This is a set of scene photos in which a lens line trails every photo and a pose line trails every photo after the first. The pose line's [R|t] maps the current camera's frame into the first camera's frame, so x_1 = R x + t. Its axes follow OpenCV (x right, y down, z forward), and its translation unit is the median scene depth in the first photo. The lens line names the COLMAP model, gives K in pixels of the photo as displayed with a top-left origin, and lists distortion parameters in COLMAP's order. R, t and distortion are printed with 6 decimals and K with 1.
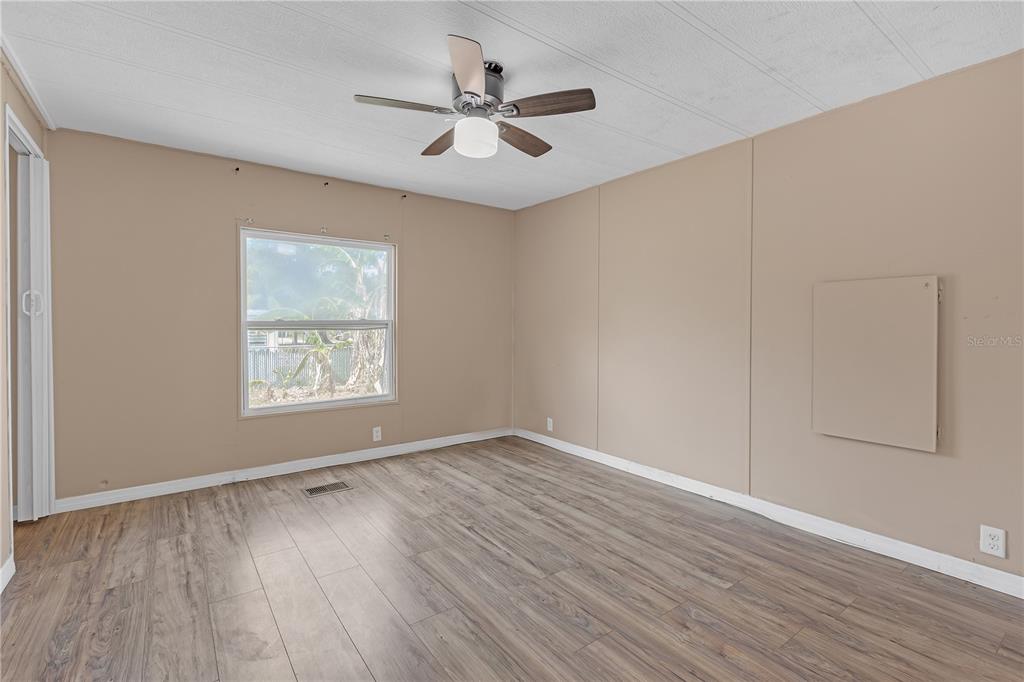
lens RADIAL K [[472.7, 0, 509.4], [0, 472.7, 322.1], [0, 0, 1]] dist [-0.000627, -0.000719]
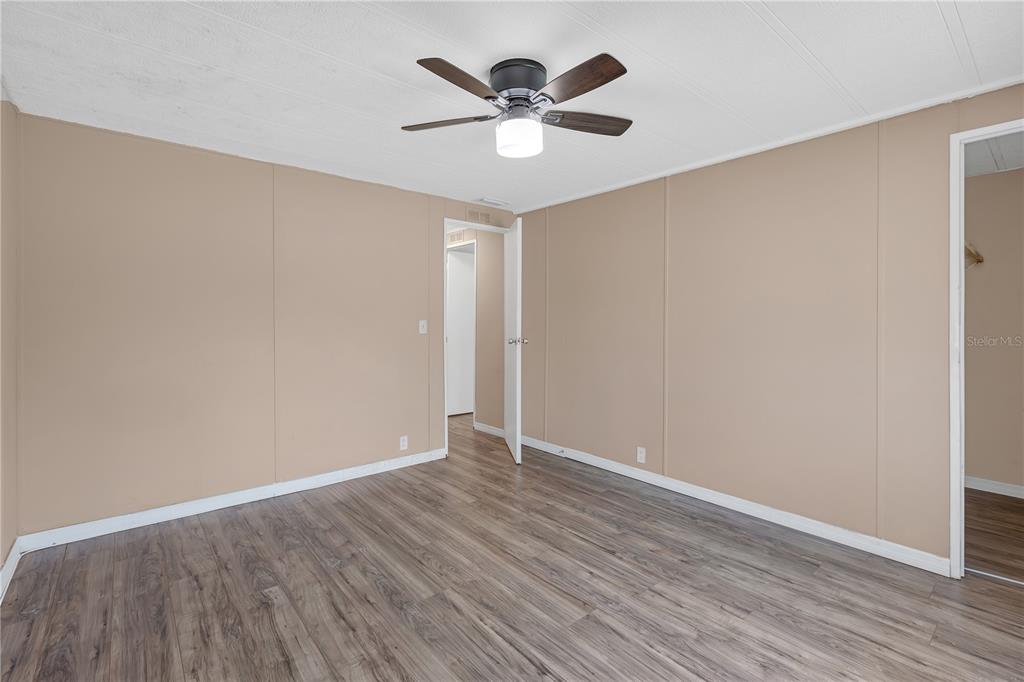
lens RADIAL K [[472.7, 0, 509.4], [0, 472.7, 322.1], [0, 0, 1]] dist [-0.000627, -0.000719]
pose [[-0.998179, -0.008163, -0.059767, 0.002646], [-0.008139, 0.999967, -0.000644, -0.035044], [0.059770, -0.000157, -0.998212, 2.009111]]
